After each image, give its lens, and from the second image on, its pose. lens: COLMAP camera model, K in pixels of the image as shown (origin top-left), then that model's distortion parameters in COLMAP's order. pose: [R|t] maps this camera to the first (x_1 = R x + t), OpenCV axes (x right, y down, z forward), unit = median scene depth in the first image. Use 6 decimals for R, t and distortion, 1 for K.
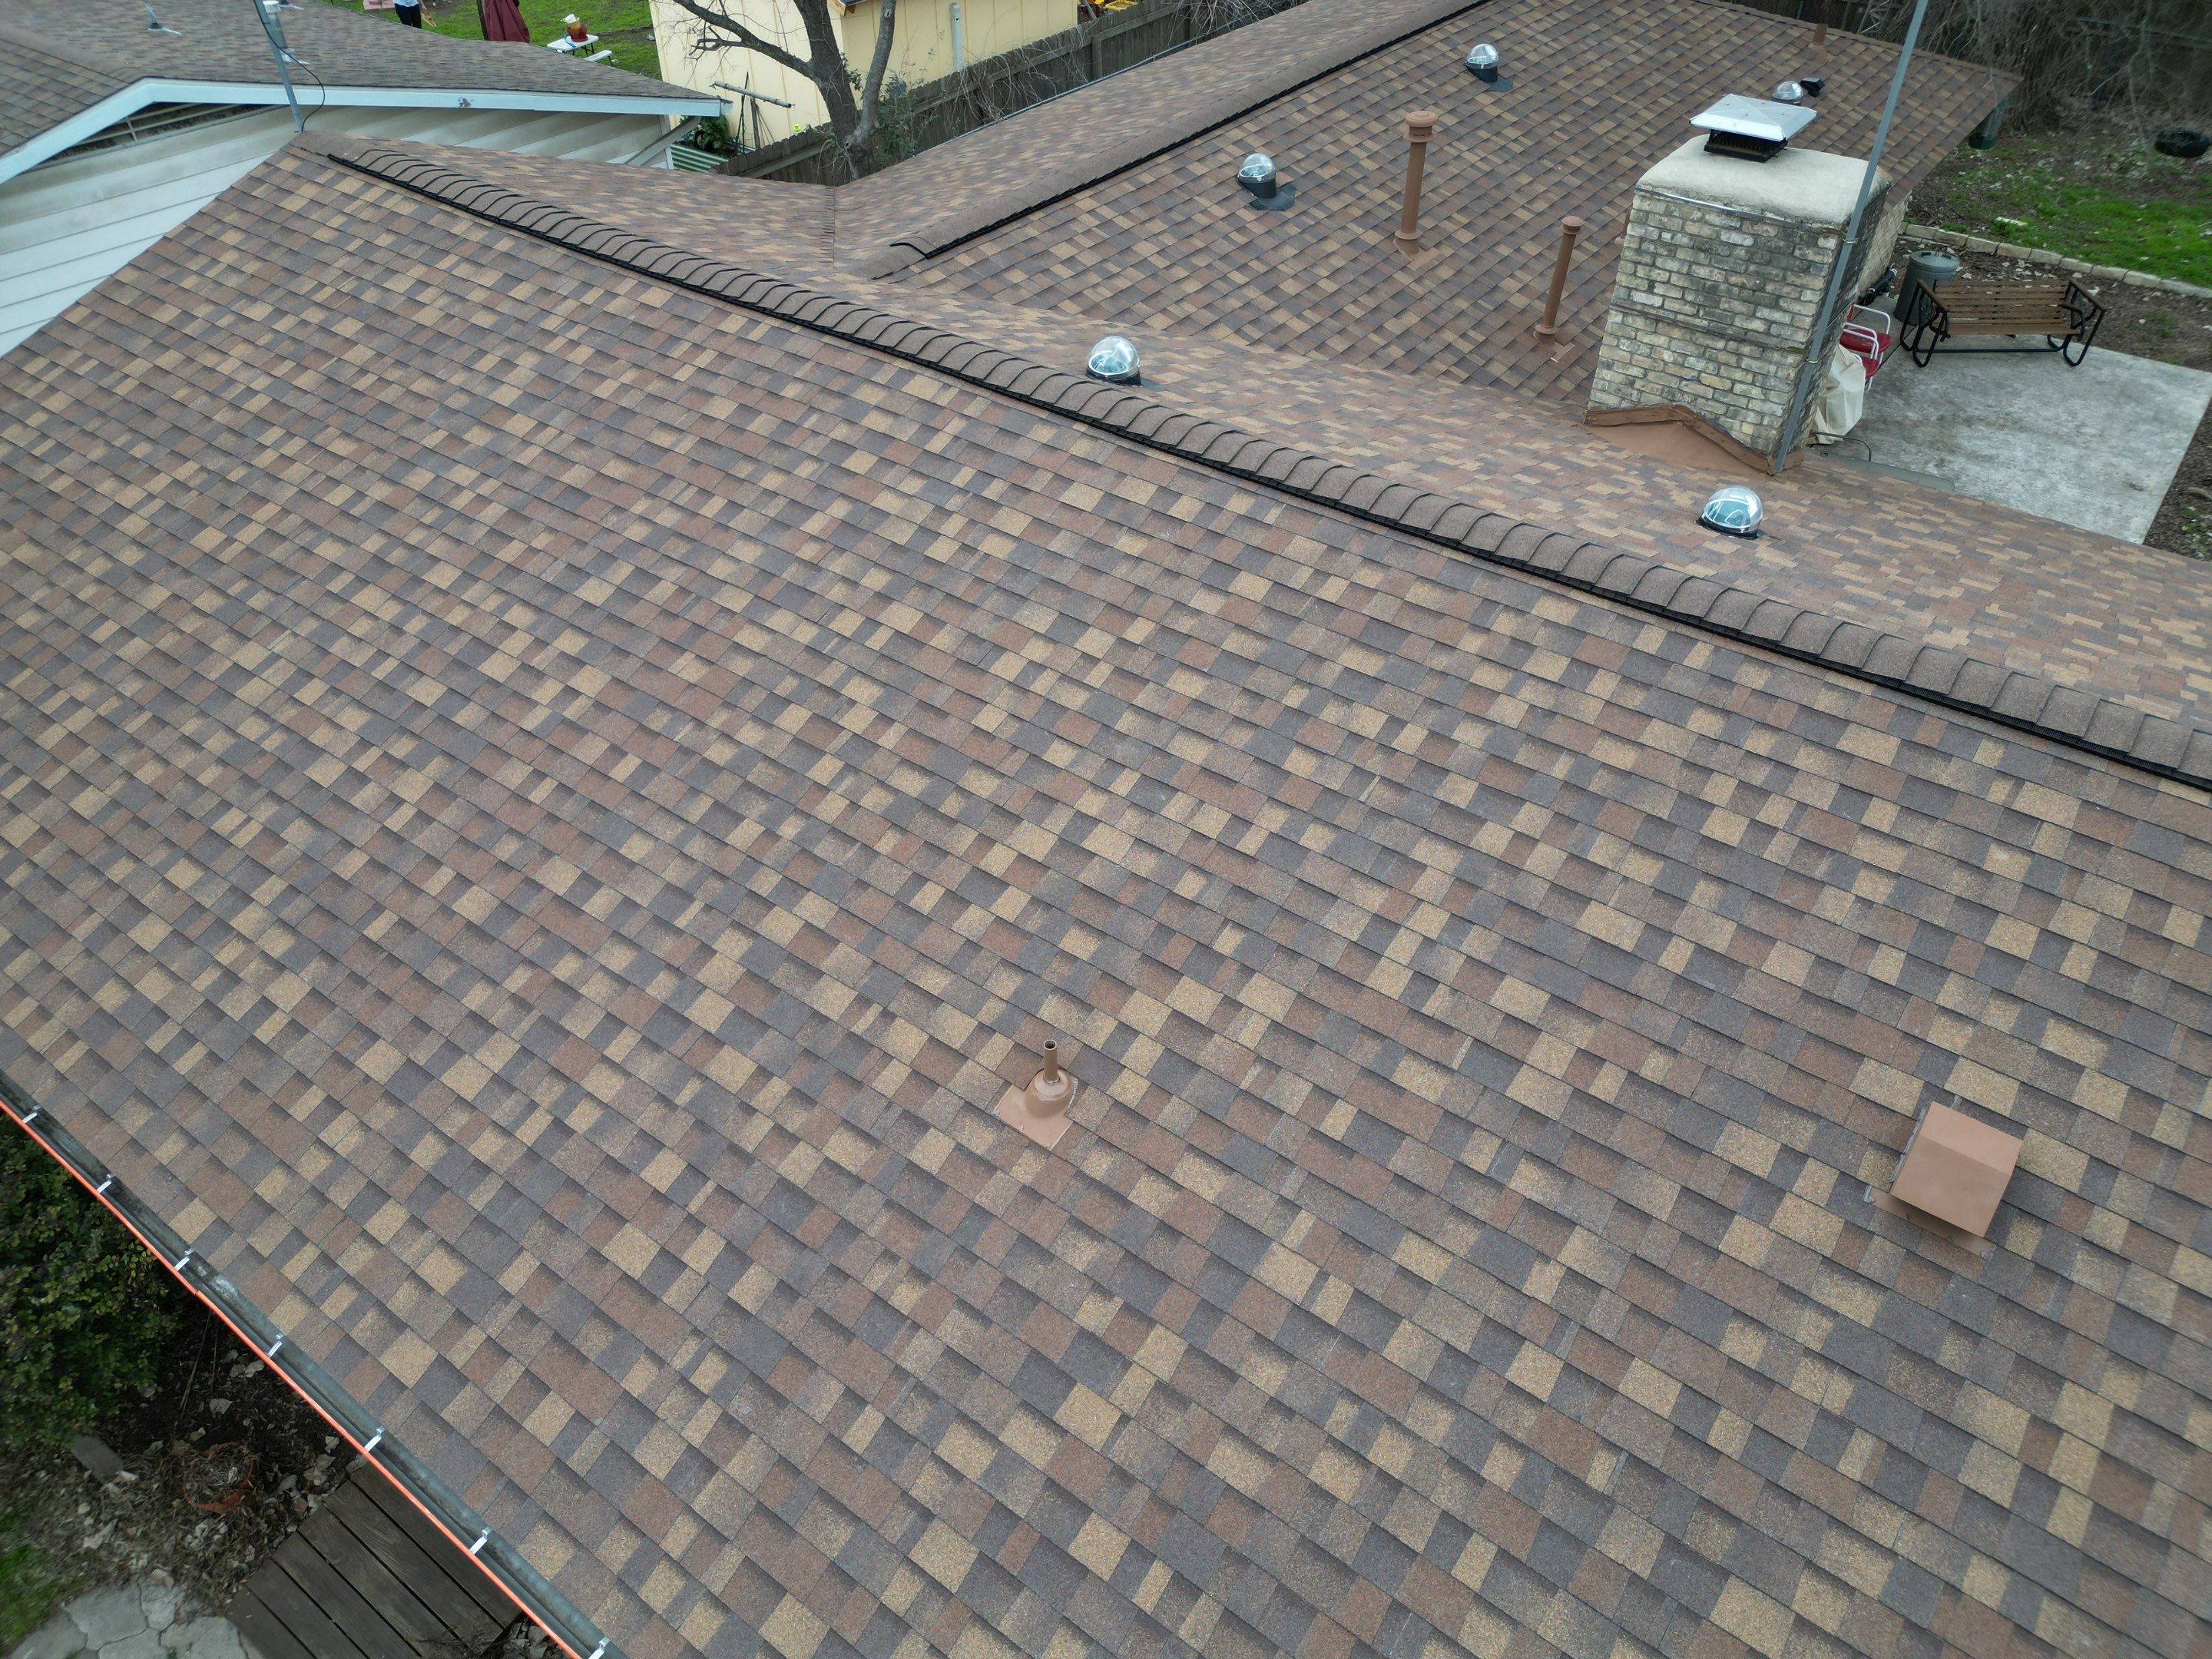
lens RADIAL K [[1546.9, 0, 1101.5], [0, 1546.9, 830.4], [0, 0, 1]] dist [0.070788, -0.069947]
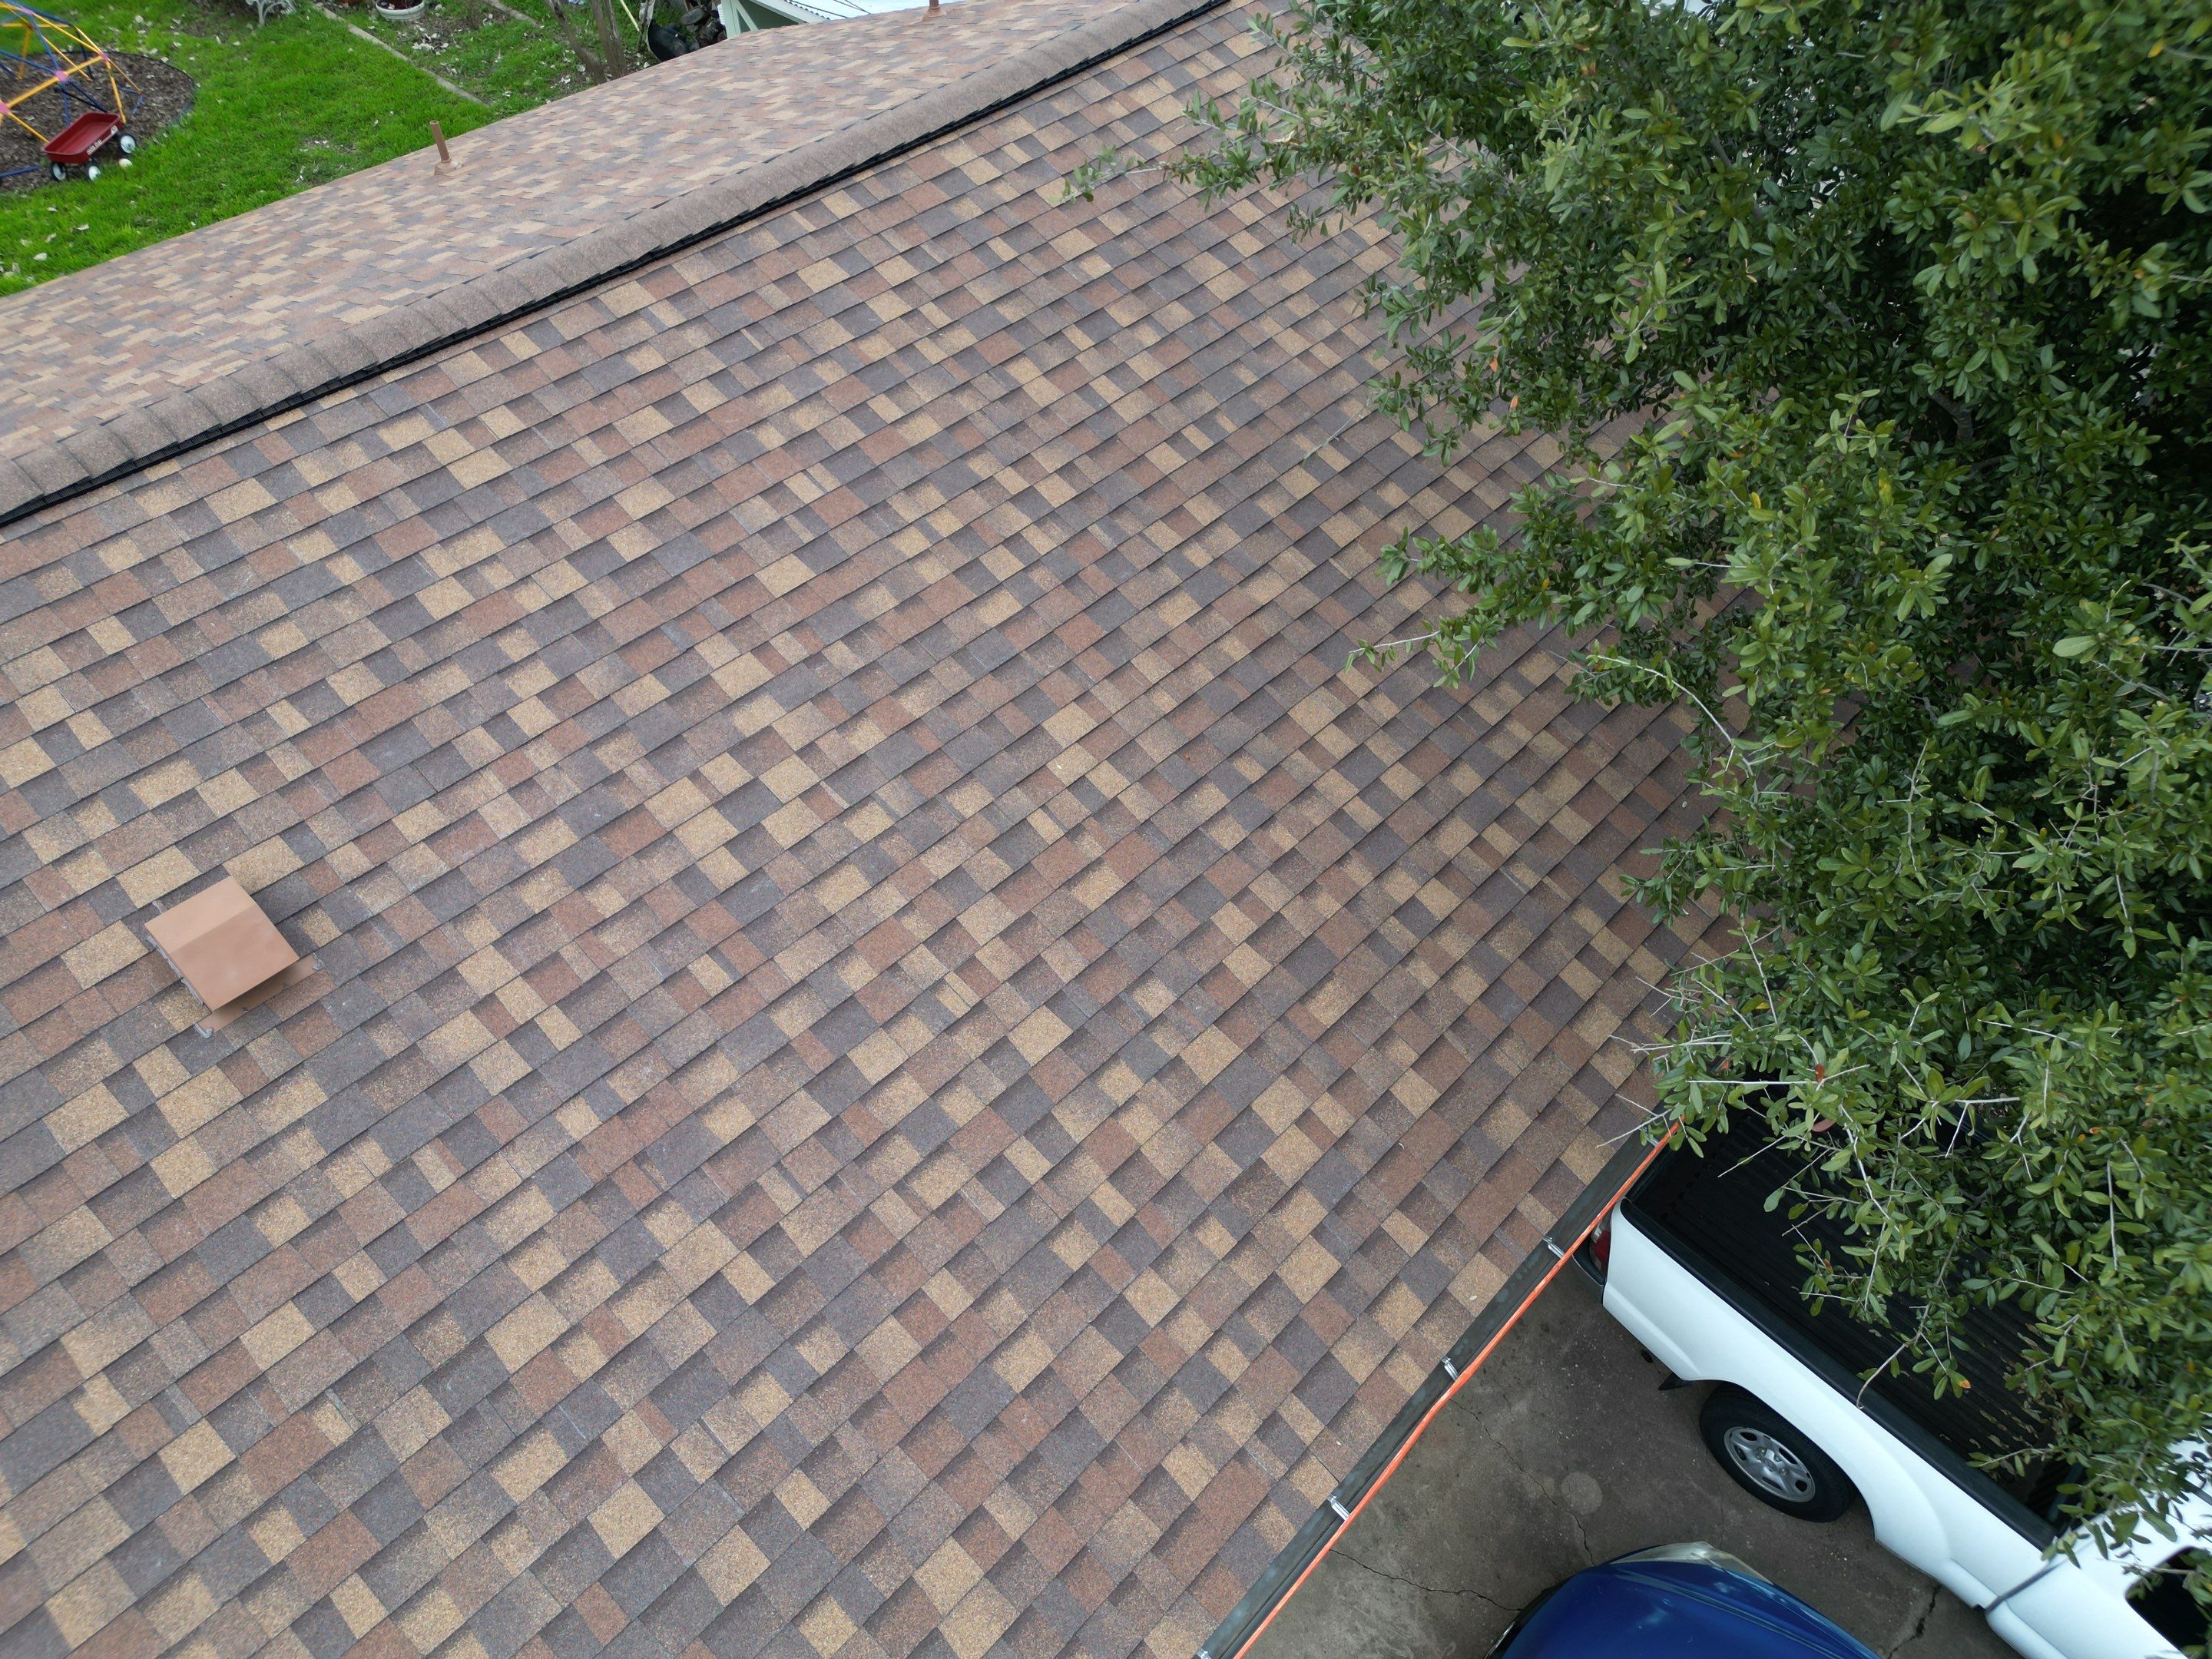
lens RADIAL K [[1546.9, 0, 1101.5], [0, 1546.9, 830.4], [0, 0, 1]] dist [0.070788, -0.069947]
pose [[0.131137, -0.733518, 0.666899, 0.012773], [0.648321, 0.572373, 0.502065, 0.024831], [-0.749989, 0.366525, 0.550615, 0.022494]]
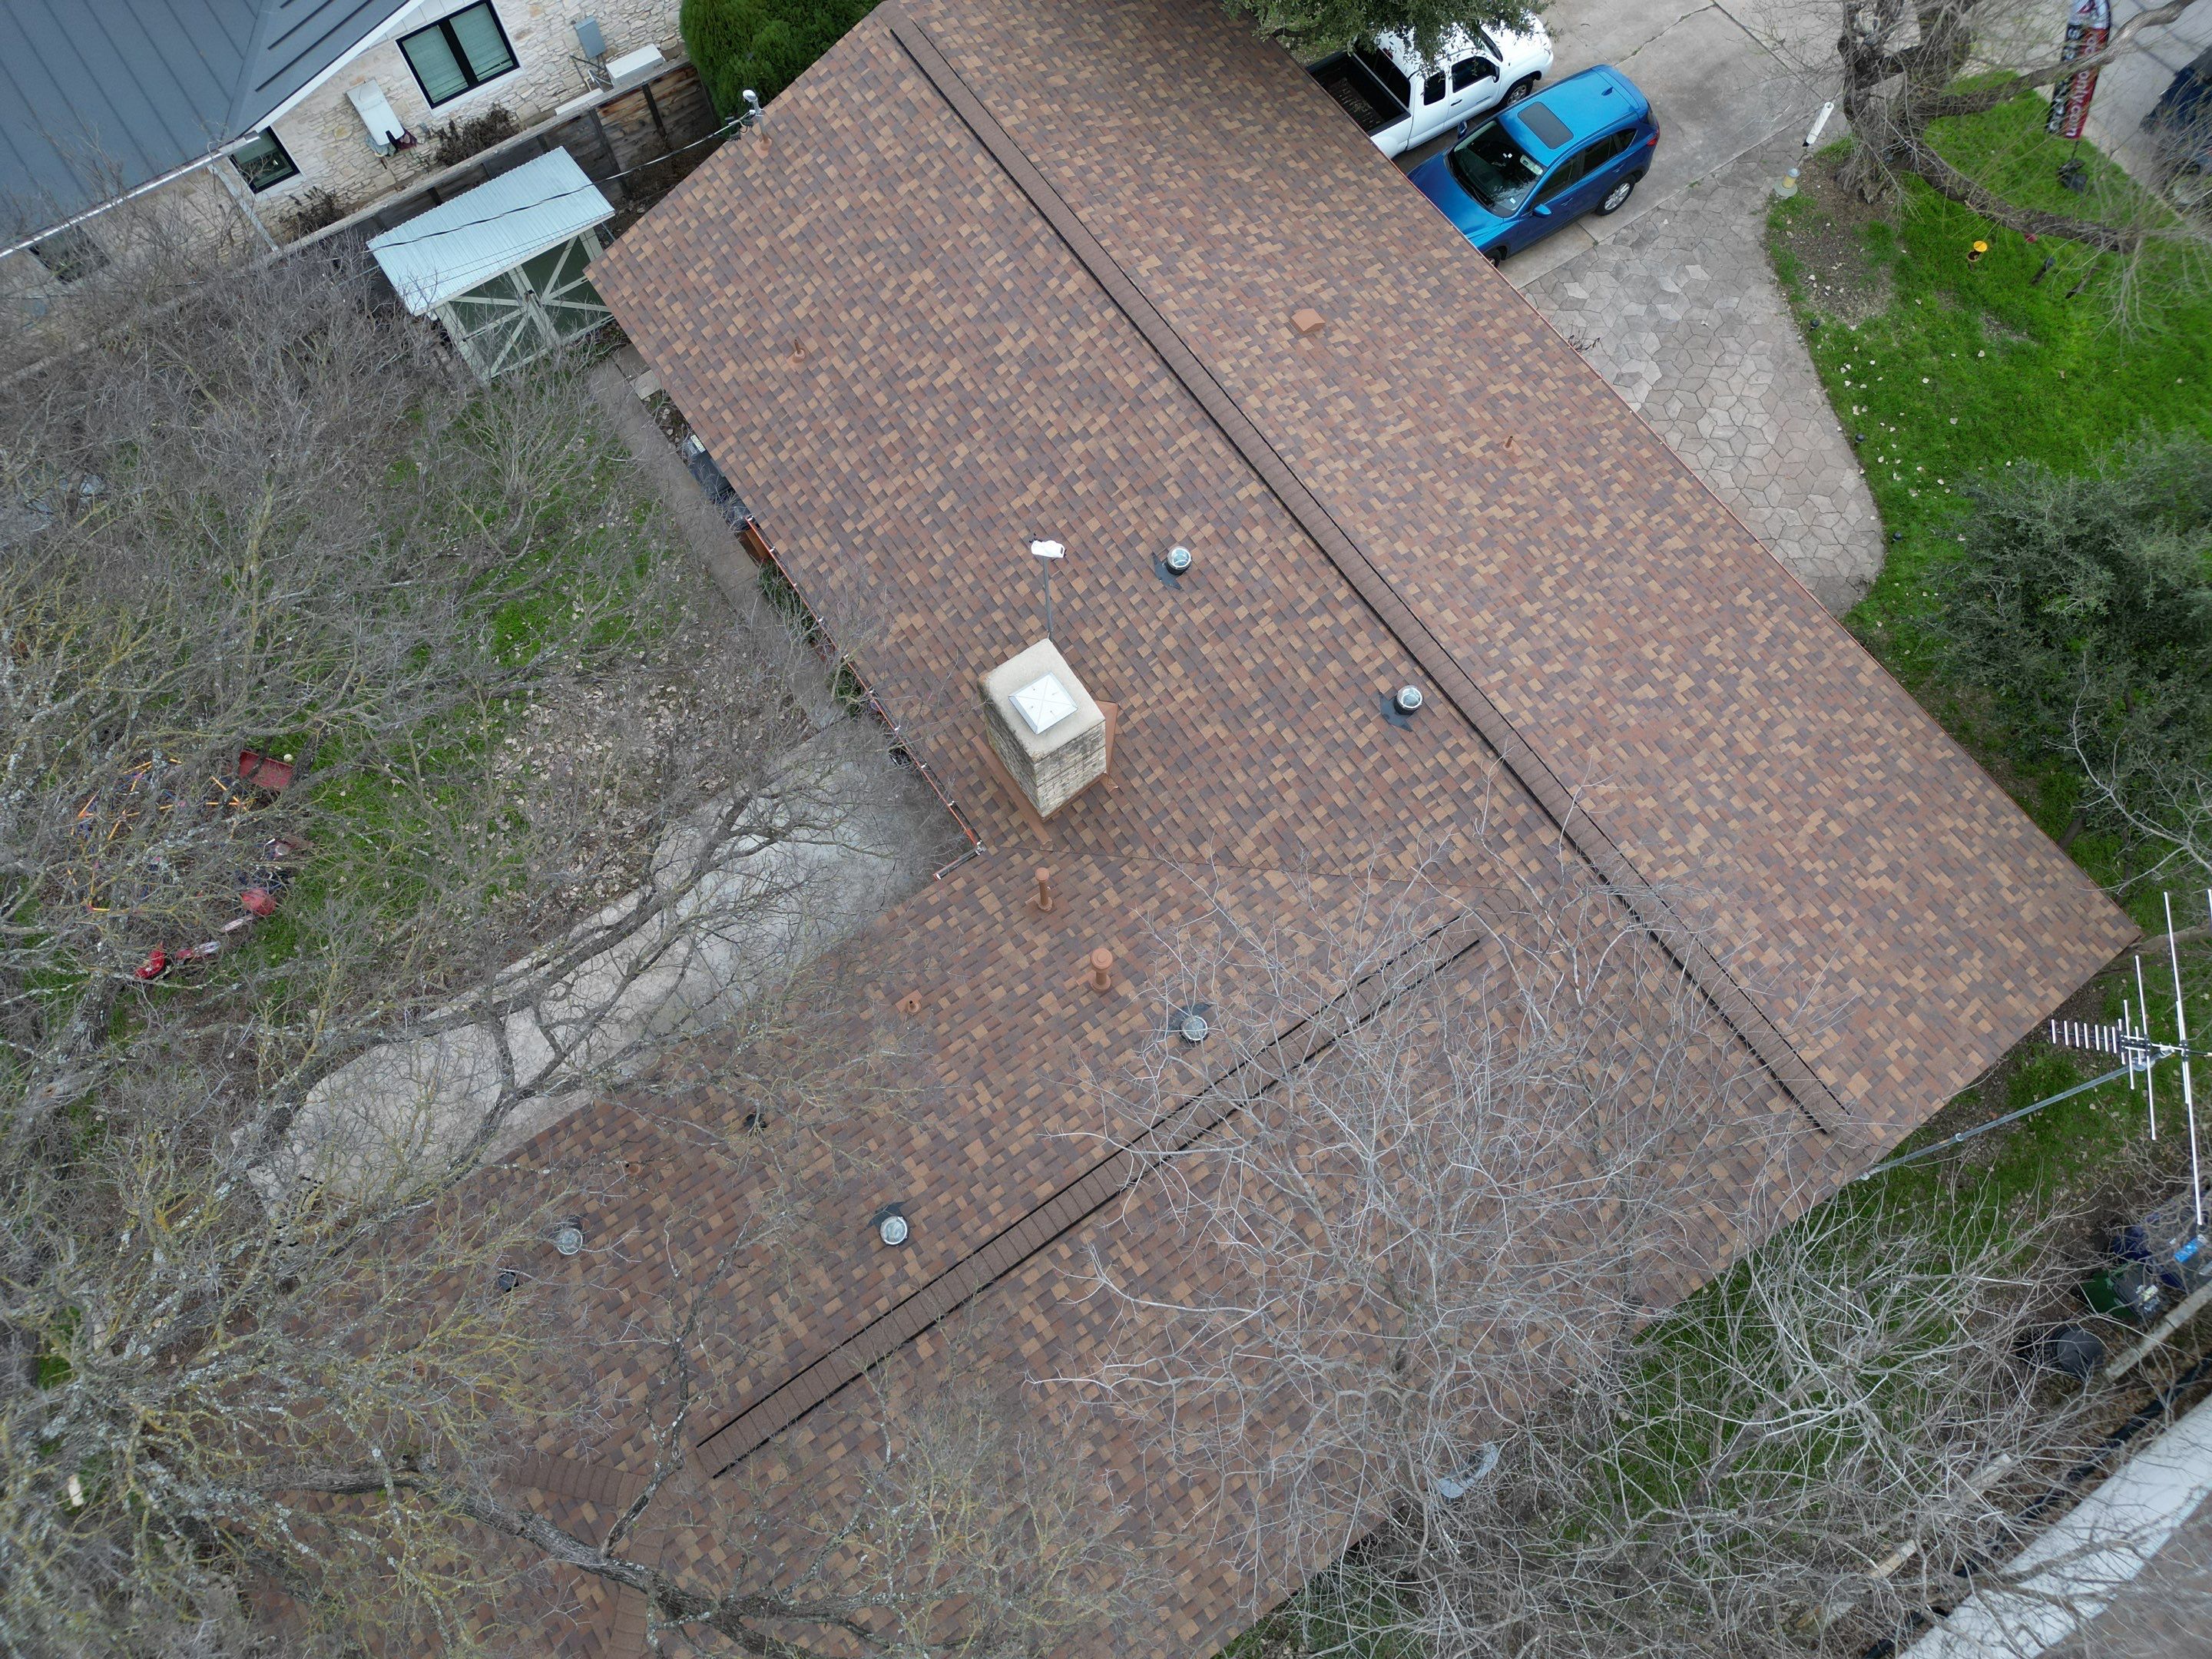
lens RADIAL K [[1541.9, 0, 1101.9], [0, 1541.9, 830.6], [0, 0, 1]] dist [0.113242, -0.219683]
pose [[-0.944005, -0.302997, 0.130566, 0.074833], [0.226164, -0.306147, 0.924729, -2.446626], [-0.240218, 0.902478, 0.357531, 0.533938]]
